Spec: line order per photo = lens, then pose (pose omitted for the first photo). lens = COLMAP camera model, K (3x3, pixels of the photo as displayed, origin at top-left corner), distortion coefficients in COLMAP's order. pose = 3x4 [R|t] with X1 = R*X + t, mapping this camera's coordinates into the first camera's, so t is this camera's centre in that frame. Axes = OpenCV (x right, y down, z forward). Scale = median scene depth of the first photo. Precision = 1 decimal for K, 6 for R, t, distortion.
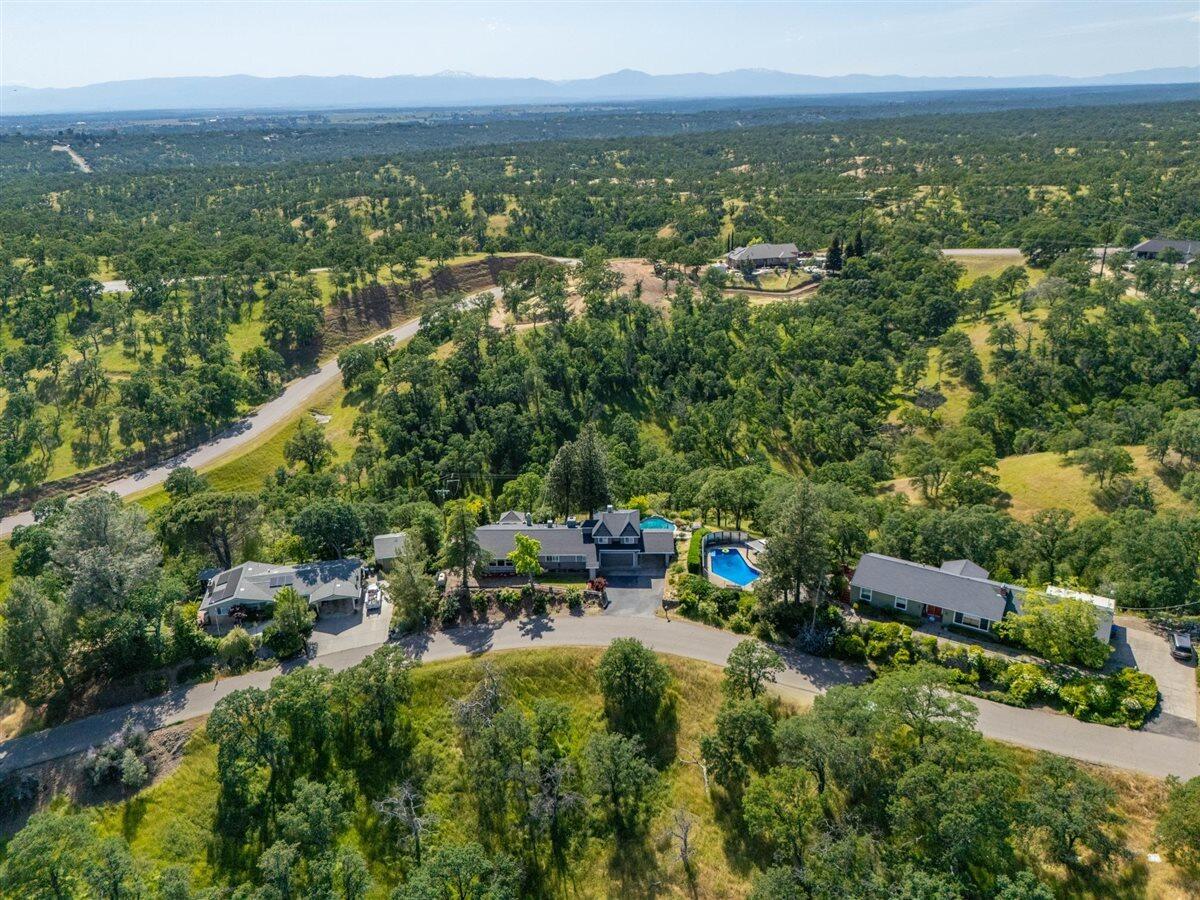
lens RADIAL K [[866.3, 0, 598.4], [0, 866.3, 446.1], [0, 0, 1]] dist [0.049442, -0.033973]
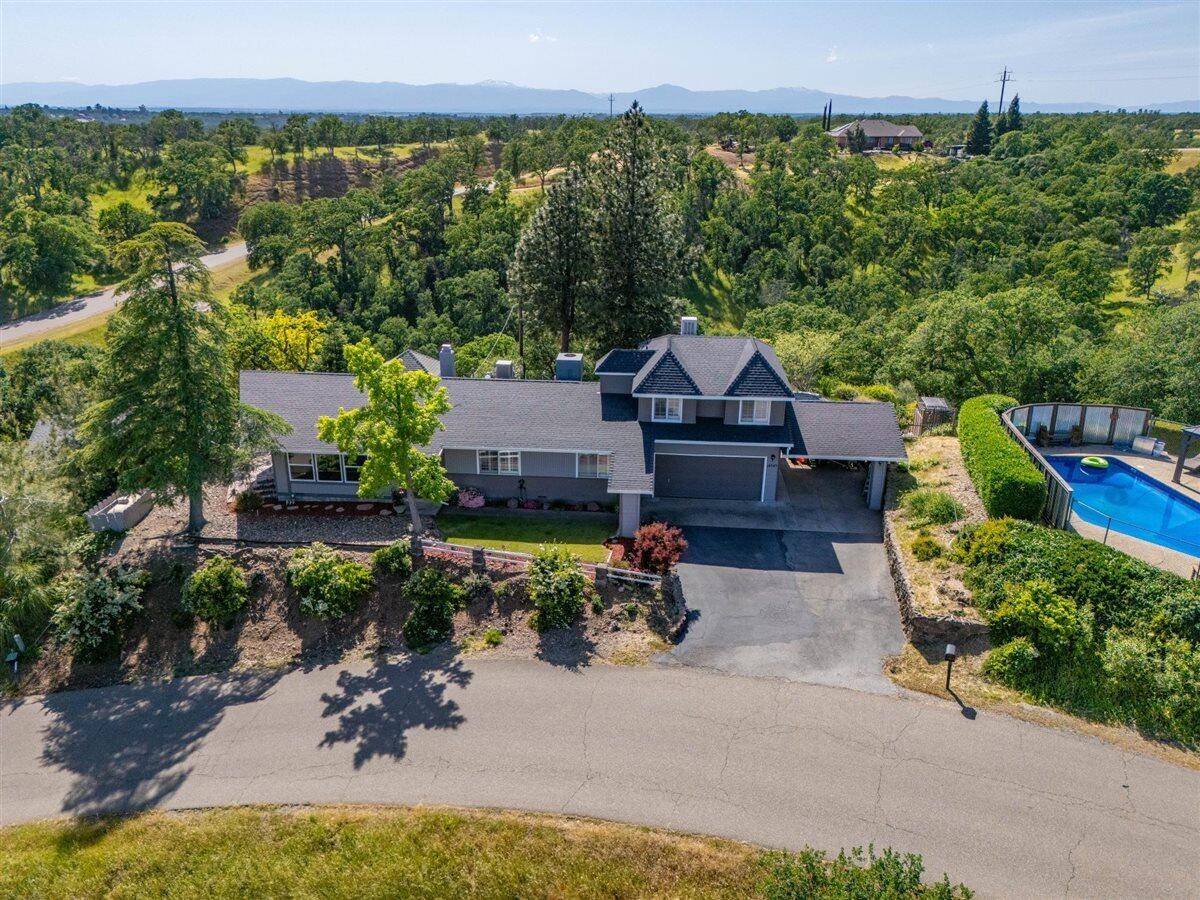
lens RADIAL K [[866.3, 0, 602.6], [0, 866.3, 452.5], [0, 0, 1]] dist [0.049442, -0.033973]
pose [[0.998804, 0.043094, -0.023090, -0.010058], [-0.043199, 0.999058, -0.004047, 0.129727], [0.022894, 0.005040, 0.999725, 0.718485]]
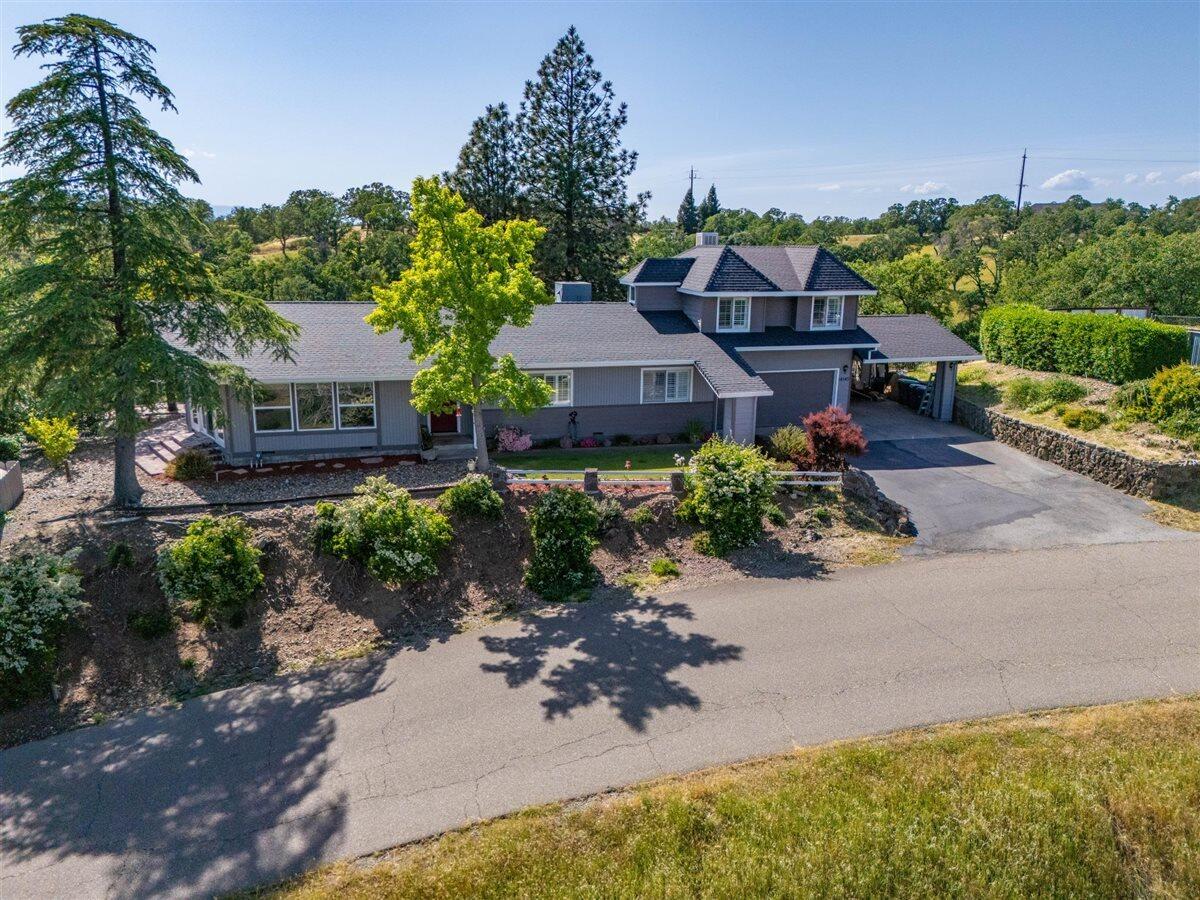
lens RADIAL K [[866.3, 0, 592.6], [0, 866.3, 458.0], [0, 0, 1]] dist [0.049442, -0.033973]
pose [[0.953500, -0.036425, 0.299185, -0.115250], [0.073882, 0.990631, -0.114854, 0.181296], [-0.292198, 0.131618, 0.947258, 0.800829]]
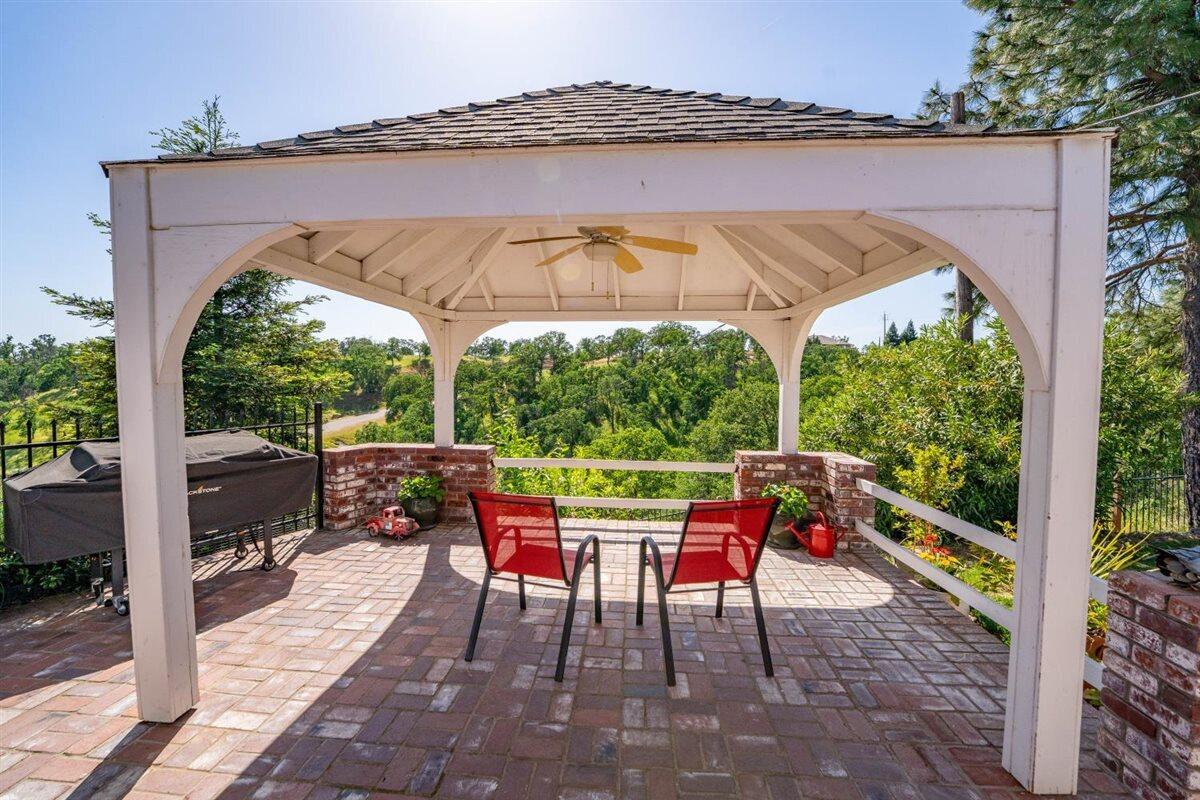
lens RADIAL K [[489.0, 0, 600.5], [0, 489.0, 401.9], [0, 0, 1]] dist [0.011555, 0.000754]
pose [[0.998102, 0.033242, -0.051834, -0.111906], [-0.047419, 0.951937, -0.302601, 0.106589], [0.039284, 0.304484, 0.951707, 1.109214]]
